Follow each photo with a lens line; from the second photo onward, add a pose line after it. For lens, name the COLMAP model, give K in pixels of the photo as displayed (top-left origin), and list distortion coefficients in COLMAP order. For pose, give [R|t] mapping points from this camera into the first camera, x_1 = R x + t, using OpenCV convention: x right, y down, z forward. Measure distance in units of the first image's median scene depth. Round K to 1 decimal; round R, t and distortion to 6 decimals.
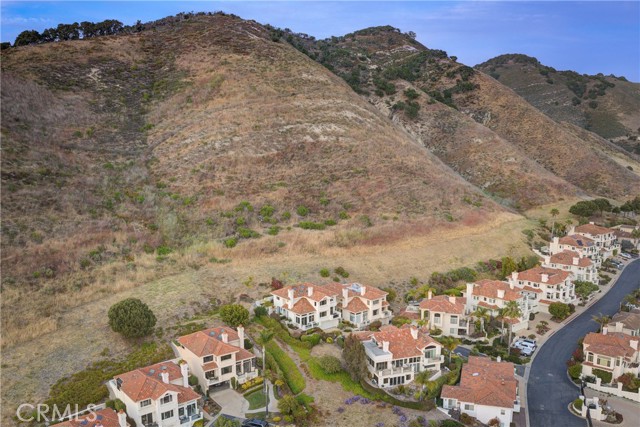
lens RADIAL K [[533.4, 0, 324.3], [0, 533.4, 213.6], [0, 0, 1]] dist [-0.096266, -0.027654]
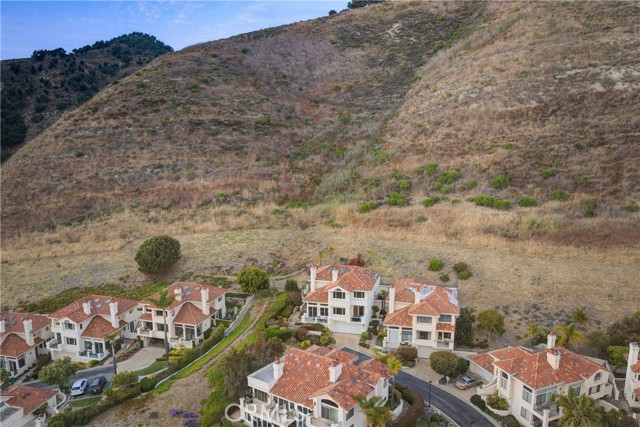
lens RADIAL K [[533.4, 0, 322.5], [0, 533.4, 211.4], [0, 0, 1]] dist [-0.096266, -0.027654]
pose [[0.585927, 0.129681, -0.799920, 0.445504], [-0.100184, 0.991132, 0.087296, -0.004248], [0.804147, 0.028990, 0.593723, 0.451026]]
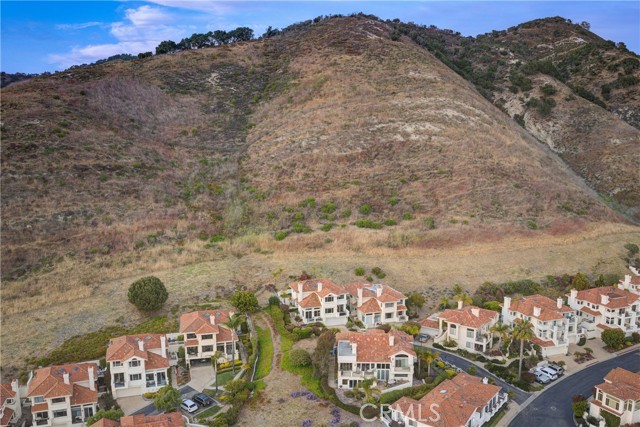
lens RADIAL K [[533.4, 0, 323.4], [0, 533.4, 213.9], [0, 0, 1]] dist [-0.096266, -0.027654]
pose [[0.933743, 0.050817, -0.354318, 0.277670], [-0.049130, 0.998698, 0.013763, -0.007591], [0.354556, 0.004556, 0.935024, 0.034784]]
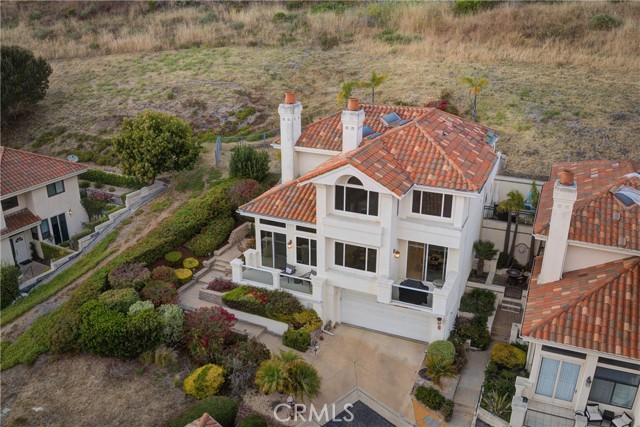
lens RADIAL K [[533.4, 0, 324.1], [0, 533.4, 208.9], [0, 0, 1]] dist [-0.096266, -0.027654]
pose [[0.442508, 0.317110, -0.838825, 0.127186], [-0.118384, 0.947861, 0.295879, 0.093630], [0.888916, -0.031625, 0.456977, 0.736725]]
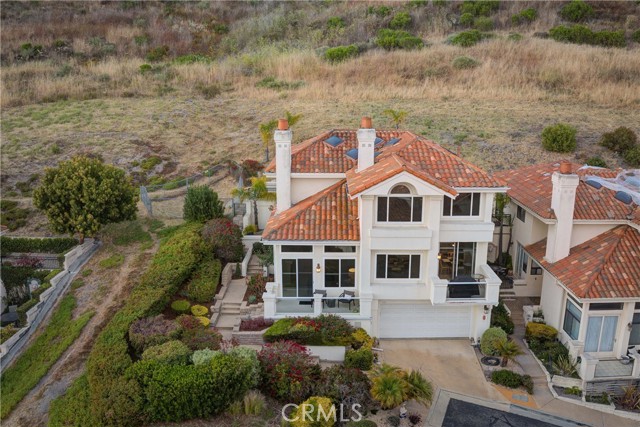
lens RADIAL K [[533.4, 0, 323.7], [0, 533.4, 209.8], [0, 0, 1]] dist [-0.096266, -0.027654]
pose [[0.765726, 0.150702, -0.625262, 0.082352], [-0.082283, 0.987127, 0.137151, 0.116596], [0.637882, -0.053571, 0.768269, 0.677016]]
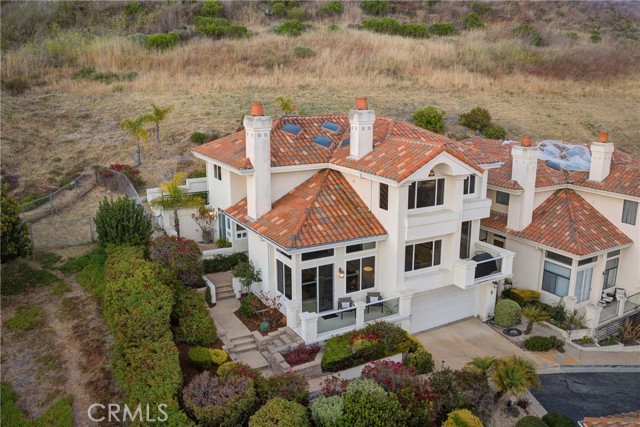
lens RADIAL K [[533.4, 0, 324.2], [0, 533.4, 209.7], [0, 0, 1]] dist [-0.096266, -0.027654]
pose [[0.984684, 0.040557, -0.169568, -0.004643], [-0.022477, 0.993982, 0.107214, 0.125849], [0.172896, -0.101760, 0.979669, 0.663262]]
